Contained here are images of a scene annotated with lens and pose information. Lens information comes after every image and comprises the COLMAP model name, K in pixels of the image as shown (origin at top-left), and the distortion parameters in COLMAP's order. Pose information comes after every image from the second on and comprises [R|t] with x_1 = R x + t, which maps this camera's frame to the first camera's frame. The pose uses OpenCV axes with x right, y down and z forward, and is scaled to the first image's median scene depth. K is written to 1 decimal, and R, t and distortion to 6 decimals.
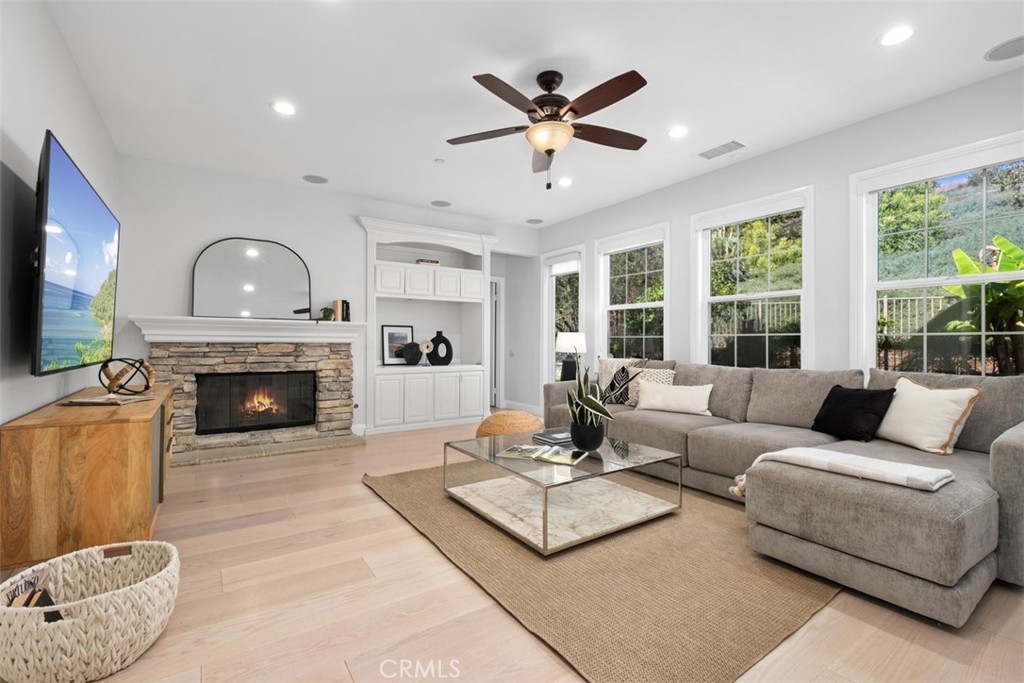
lens RADIAL K [[448.4, 0, 514.5], [0, 448.4, 338.5], [0, 0, 1]] dist [0.006167, -0.005989]
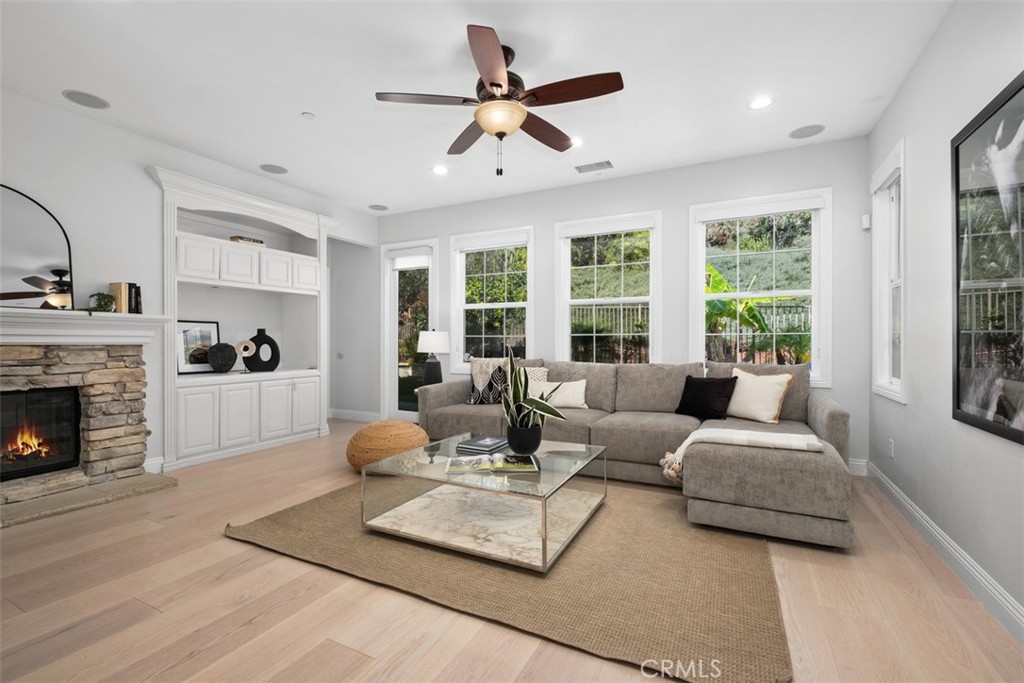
lens RADIAL K [[448.4, 0, 509.8], [0, 448.4, 341.5], [0, 0, 1]] dist [0.006167, -0.005989]
pose [[0.876096, -0.004569, 0.482116, -0.278591], [0.000582, 0.999964, 0.008419, -0.000237], [-0.482137, -0.007095, 0.876067, 0.145398]]
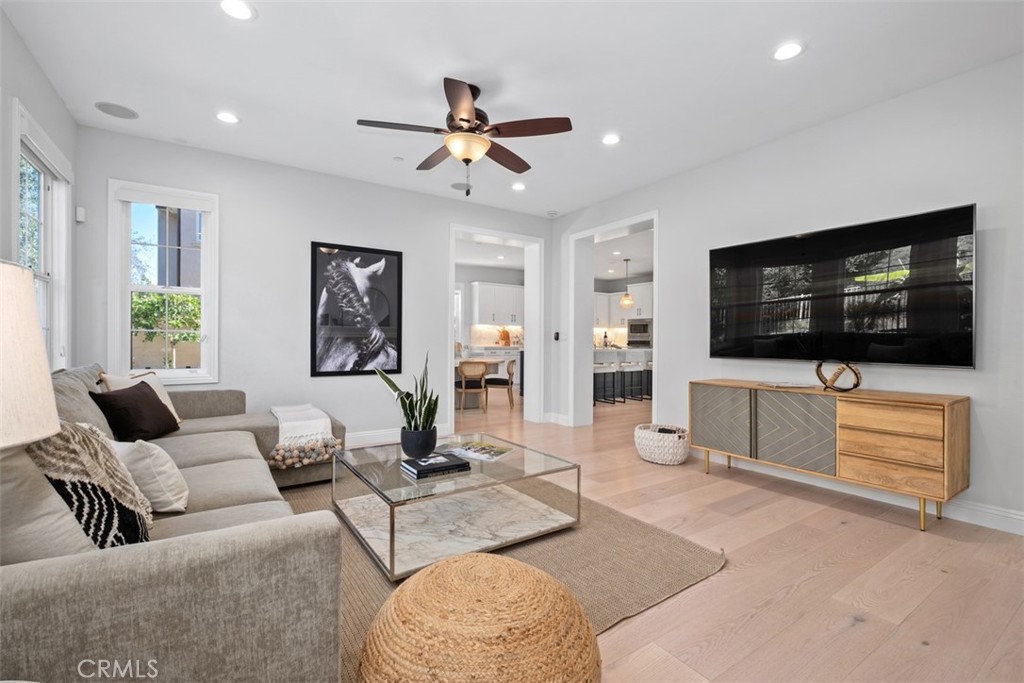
lens RADIAL K [[448.4, 0, 513.4], [0, 448.4, 341.2], [0, 0, 1]] dist [0.006167, -0.005989]
pose [[-0.999887, -0.010279, 0.010964, -0.035343], [-0.010333, 0.999935, -0.004905, 0.008783], [-0.010913, -0.005018, -0.999928, 1.634593]]
